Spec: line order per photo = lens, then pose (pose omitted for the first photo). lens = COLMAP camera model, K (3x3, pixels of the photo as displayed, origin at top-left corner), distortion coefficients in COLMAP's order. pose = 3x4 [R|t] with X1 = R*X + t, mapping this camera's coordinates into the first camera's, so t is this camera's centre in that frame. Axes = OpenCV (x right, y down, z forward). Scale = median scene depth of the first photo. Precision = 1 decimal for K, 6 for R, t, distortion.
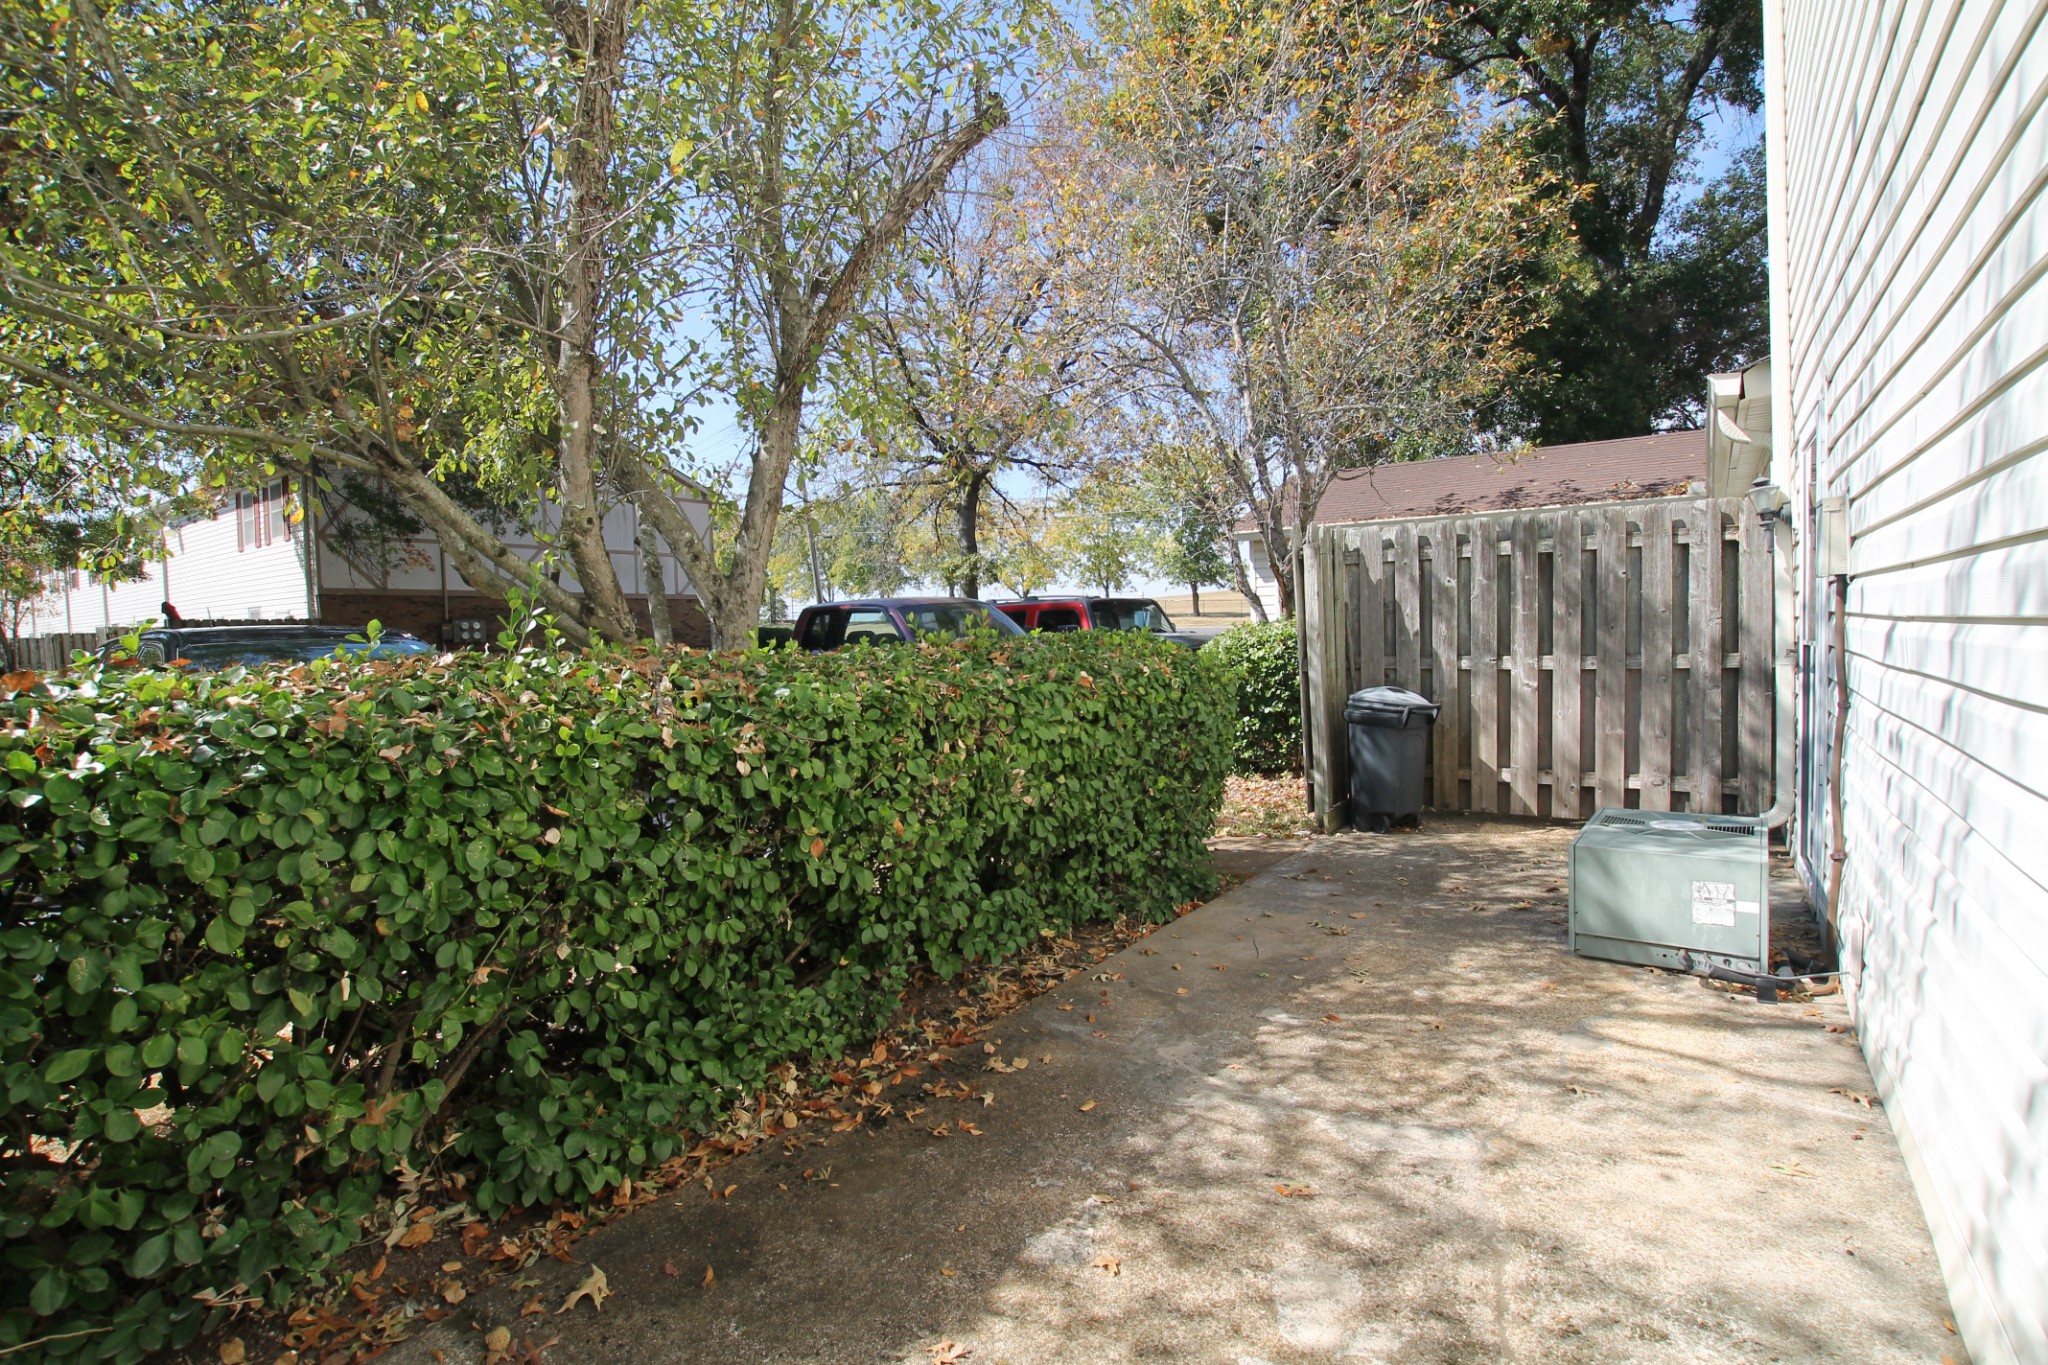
lens RADIAL K [[965.4, 0, 1044.8], [0, 965.4, 677.5], [0, 0, 1]] dist [-0.029090, 0.000445]
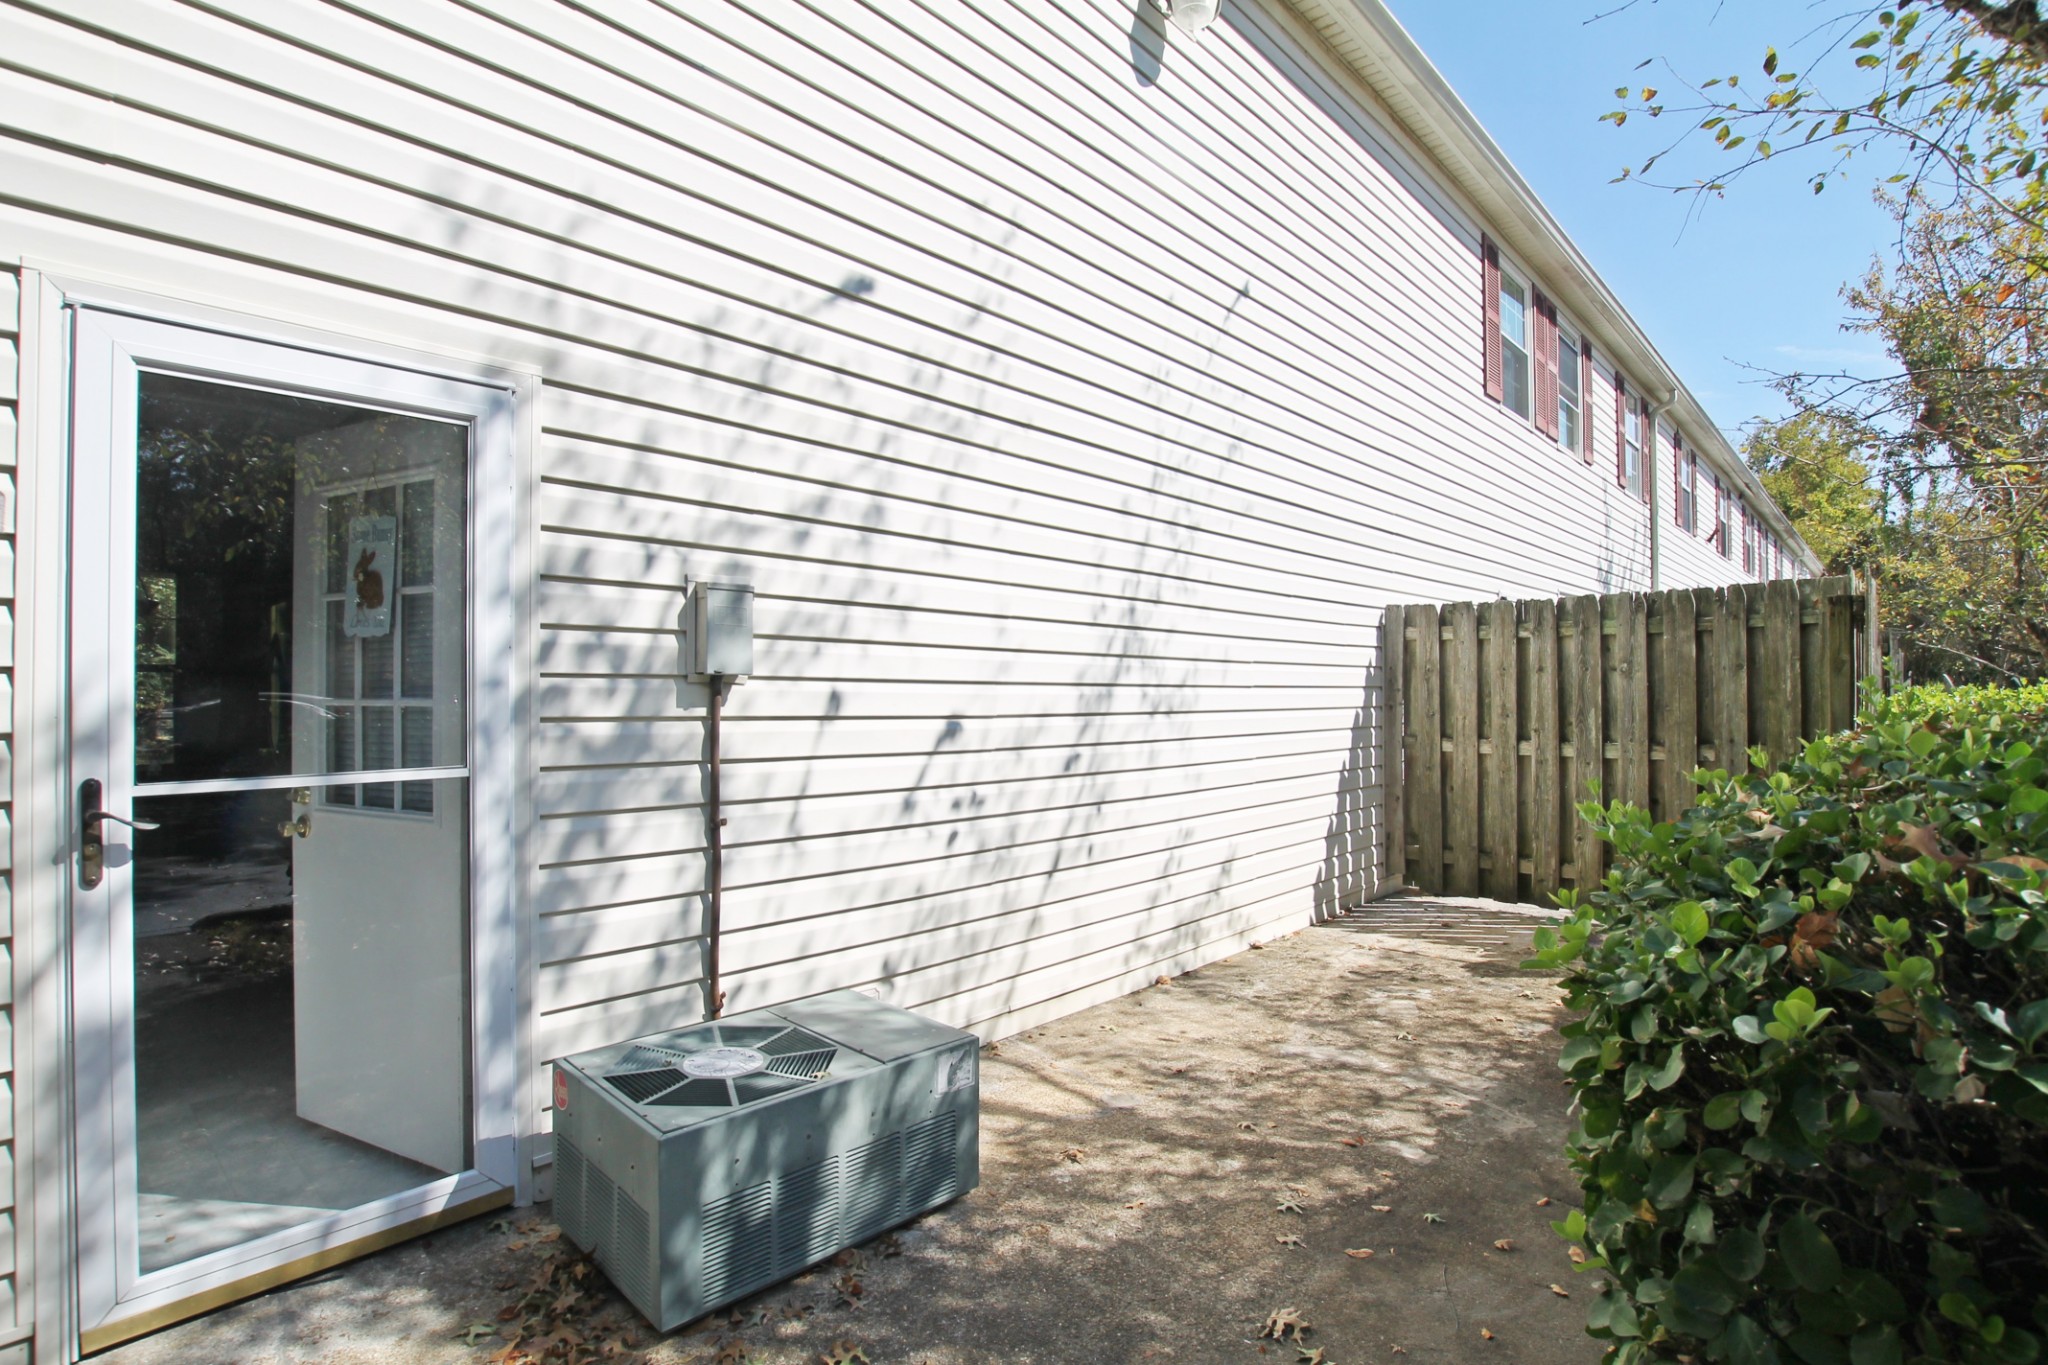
lens RADIAL K [[974.3, 0, 1030.8], [0, 974.3, 677.7], [0, 0, 1]] dist [-0.030726, 0.000537]
pose [[-0.988693, 0.030675, 0.146782, 0.418133], [0.034422, 0.999141, 0.023054, -0.112937], [-0.145949, 0.027846, -0.988900, 1.791525]]
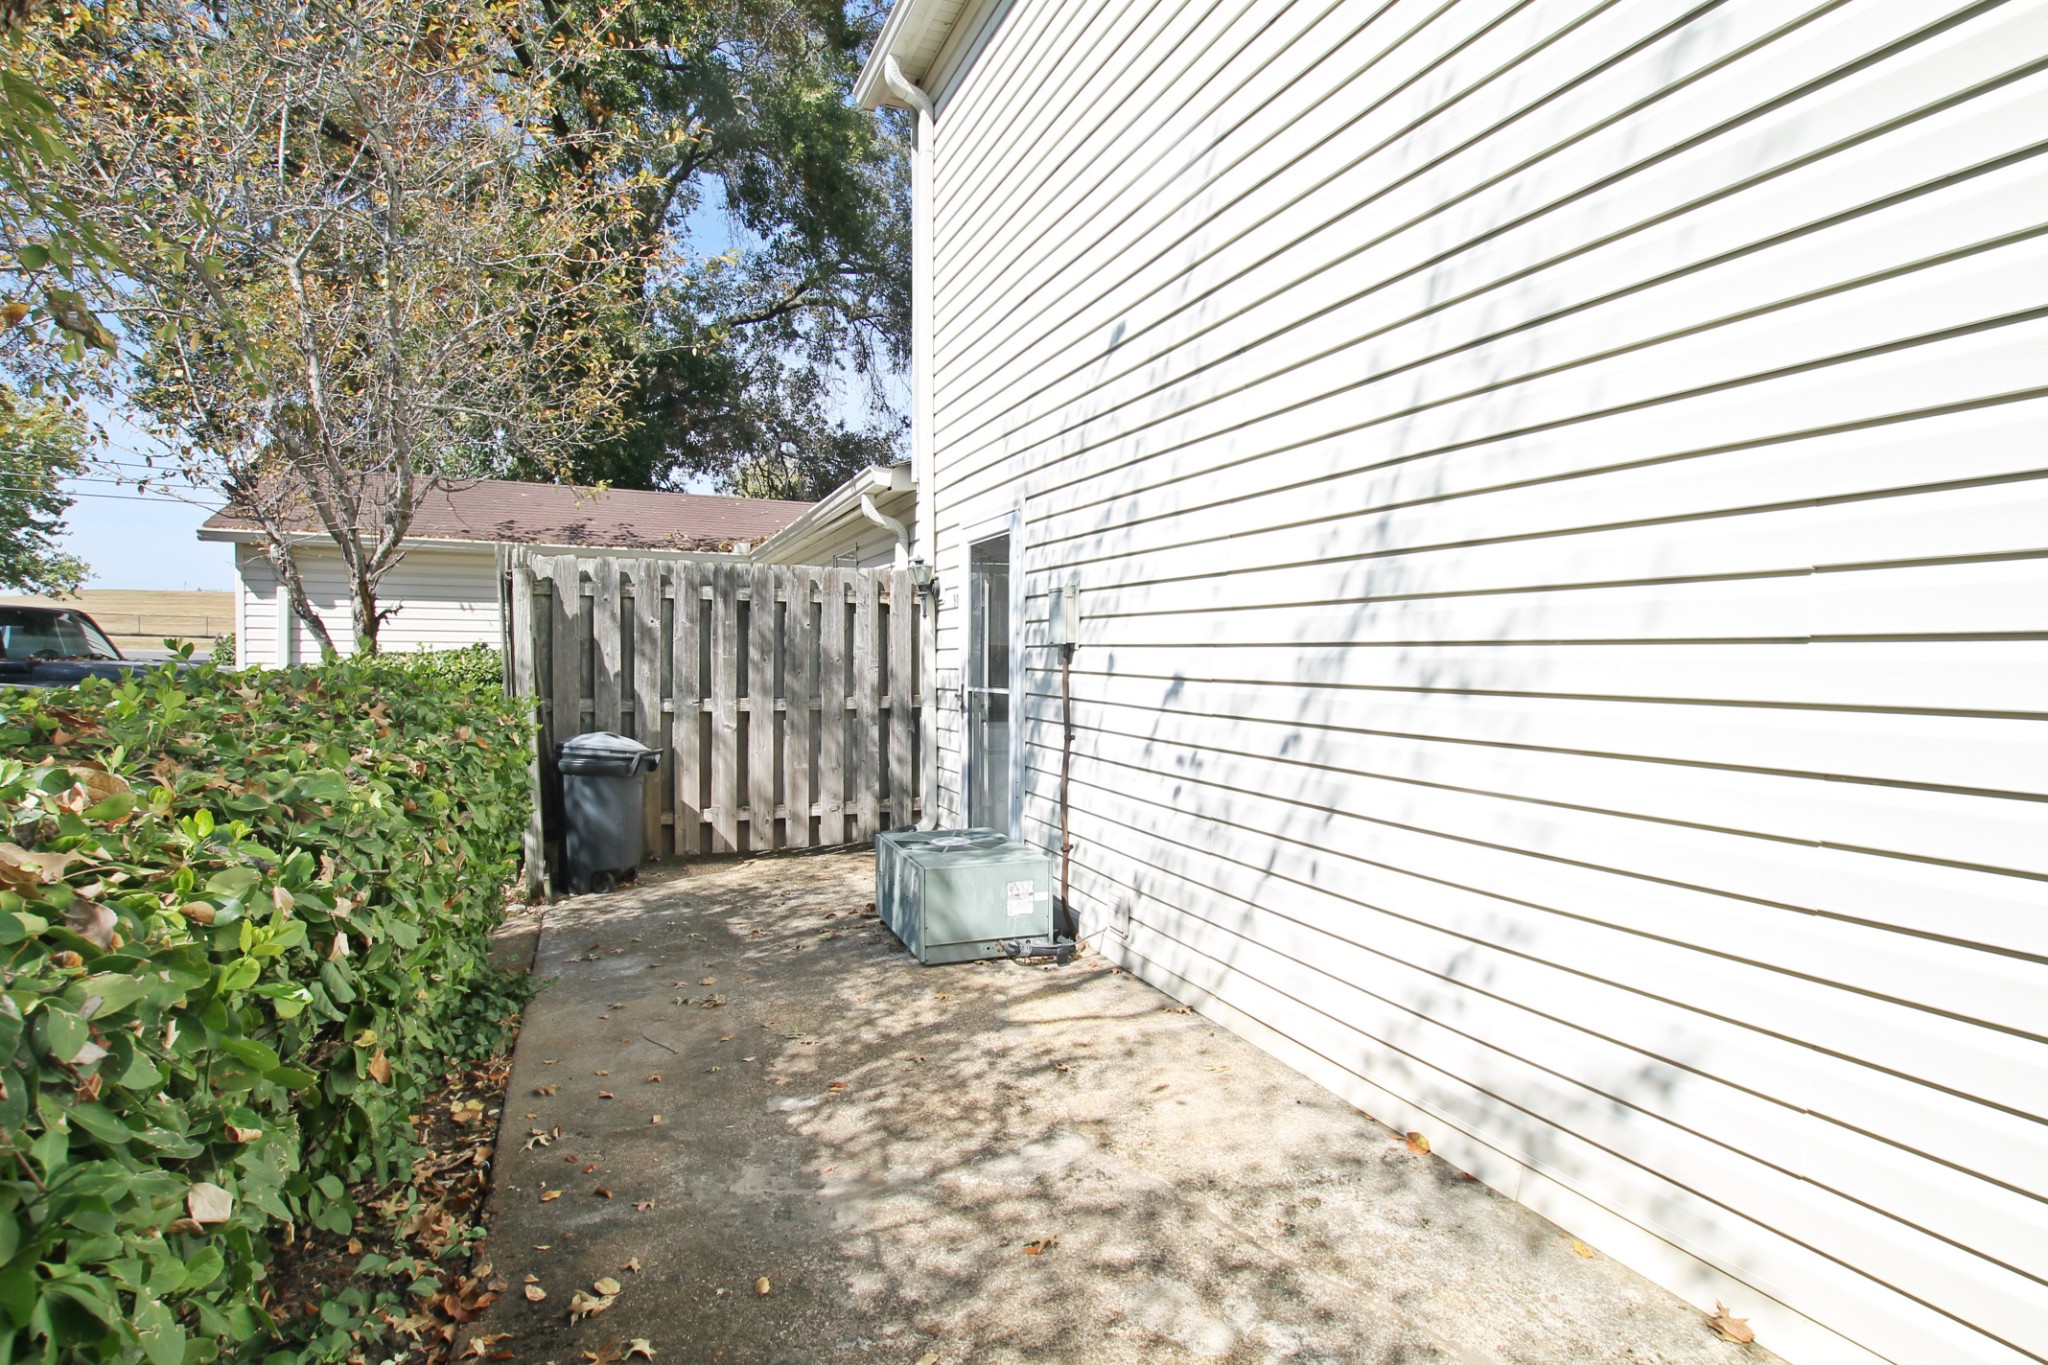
lens RADIAL K [[974.3, 0, 1030.8], [0, 974.3, 677.7], [0, 0, 1]] dist [-0.030726, 0.000537]
pose [[0.522190, 0.015990, 0.852679, -0.393656], [0.014109, 0.999525, -0.027384, -0.019913], [-0.852713, 0.026330, 0.521716, 0.294927]]
